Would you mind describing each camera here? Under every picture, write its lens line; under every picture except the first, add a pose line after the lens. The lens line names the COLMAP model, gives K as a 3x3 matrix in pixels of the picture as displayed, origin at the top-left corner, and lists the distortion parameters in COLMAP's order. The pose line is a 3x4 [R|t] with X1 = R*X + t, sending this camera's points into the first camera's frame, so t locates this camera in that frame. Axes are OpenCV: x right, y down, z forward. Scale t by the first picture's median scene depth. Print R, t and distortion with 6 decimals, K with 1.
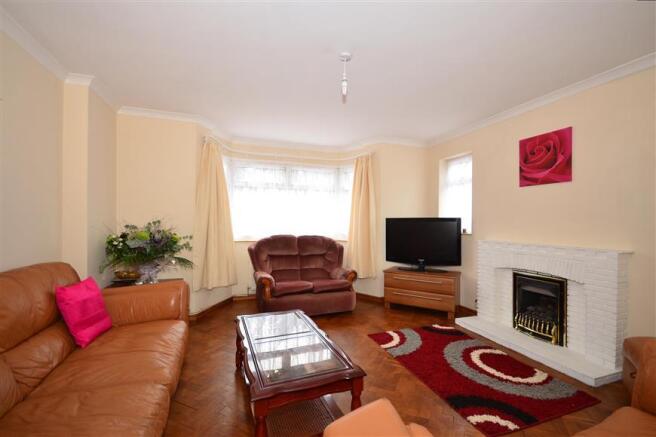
lens RADIAL K [[293.1, 0, 328.0], [0, 293.1, 218.5], [0, 0, 1]] dist [0.040346, -0.022329]
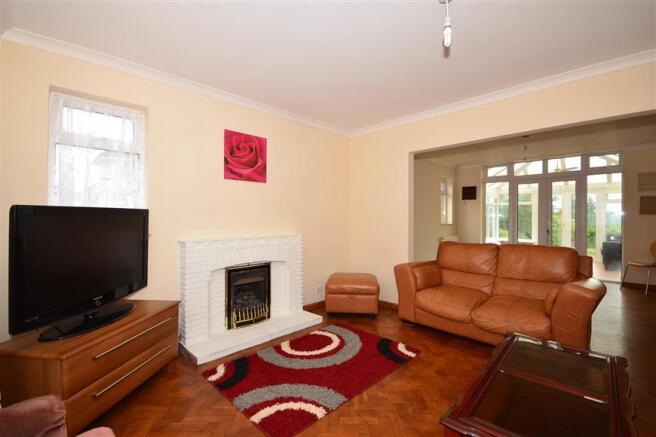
lens RADIAL K [[293.1, 0, 328.0], [0, 293.1, 218.5], [0, 0, 1]] dist [0.040346, -0.022329]
pose [[-0.431924, -0.009839, 0.901856, -0.376182], [-0.011520, 0.999919, 0.005391, 0.012071], [-0.901837, -0.008061, -0.432002, 1.236469]]
